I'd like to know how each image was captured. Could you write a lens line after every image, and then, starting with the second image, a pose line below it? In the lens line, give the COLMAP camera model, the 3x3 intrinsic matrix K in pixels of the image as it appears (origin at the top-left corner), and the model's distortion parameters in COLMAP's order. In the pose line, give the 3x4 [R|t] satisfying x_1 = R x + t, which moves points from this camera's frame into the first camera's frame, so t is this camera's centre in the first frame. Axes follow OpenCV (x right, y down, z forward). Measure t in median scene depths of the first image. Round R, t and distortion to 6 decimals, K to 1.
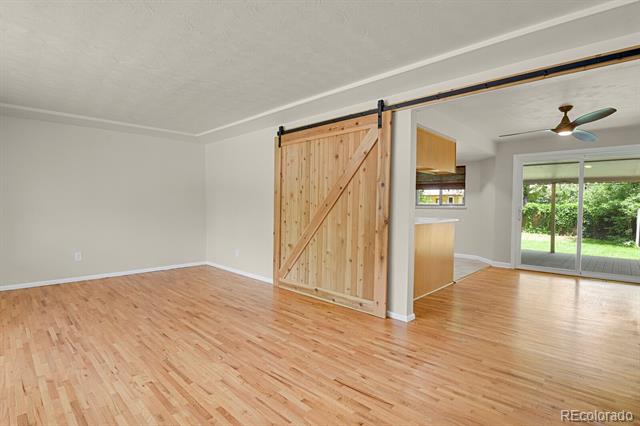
lens RADIAL K [[318.2, 0, 320.0], [0, 318.2, 213.0], [0, 0, 1]] dist [-0.030767, -0.001086]
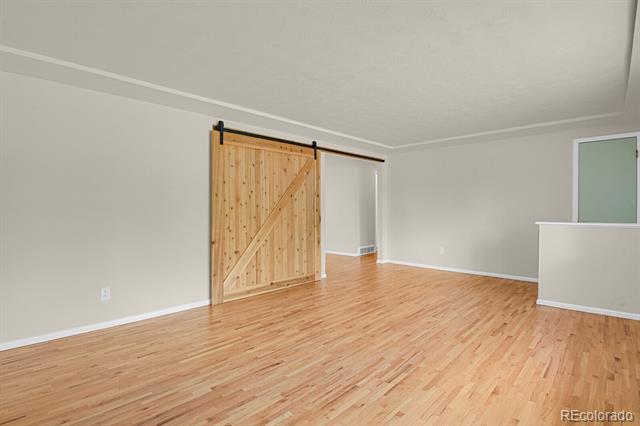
lens RADIAL K [[318.2, 0, 320.0], [0, 318.2, 213.0], [0, 0, 1]] dist [-0.030767, -0.001086]
pose [[-0.006585, -0.018195, 0.999813, -1.232112], [0.030844, 0.999355, 0.018389, -0.028431], [-0.999503, 0.030960, -0.006019, 0.892016]]
